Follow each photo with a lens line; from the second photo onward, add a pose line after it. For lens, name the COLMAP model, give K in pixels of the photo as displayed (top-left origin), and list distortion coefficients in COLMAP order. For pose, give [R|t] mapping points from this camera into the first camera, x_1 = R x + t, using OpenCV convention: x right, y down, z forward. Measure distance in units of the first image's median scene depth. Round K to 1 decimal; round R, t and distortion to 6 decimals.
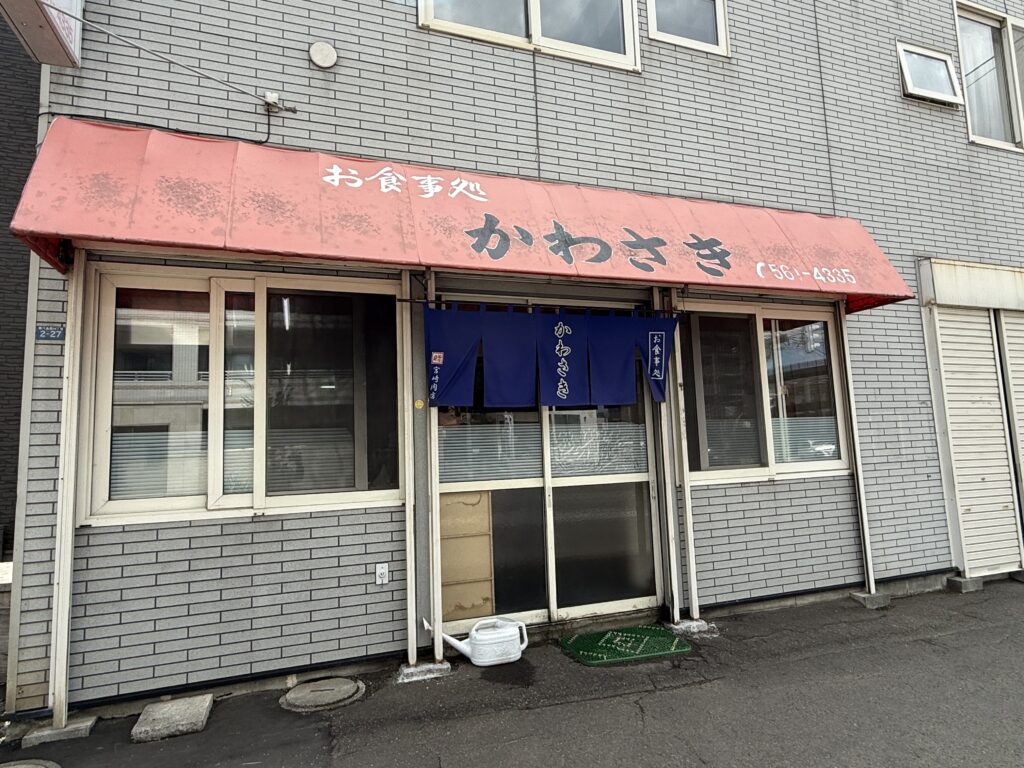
lens RADIAL K [[590.7, 0, 512.0], [0, 590.7, 384.0], [0, 0, 1]] dist [-0.000425, -0.000075]
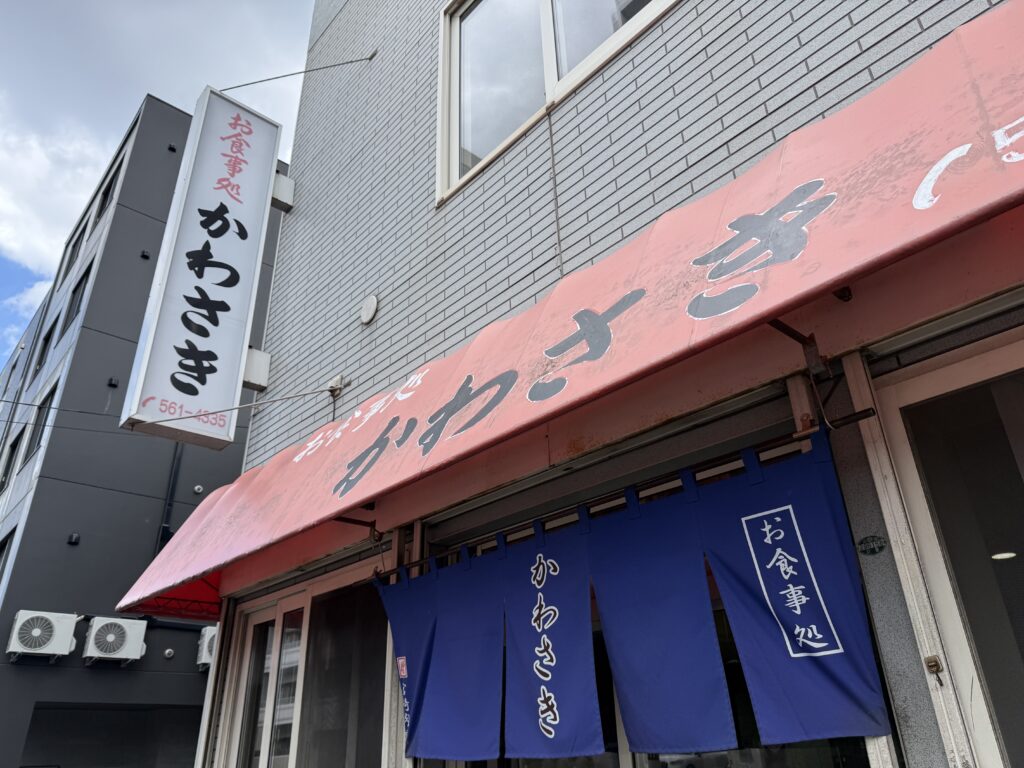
lens RADIAL K [[738.2, 0, 512.0], [0, 738.2, 384.0], [0, 0, 1]] dist [0.111268, 0.000029]
pose [[0.373835, -0.389508, -0.841743, 0.630761], [0.107494, 0.919624, -0.377806, -0.007163], [0.921245, 0.050755, 0.385658, 0.742436]]
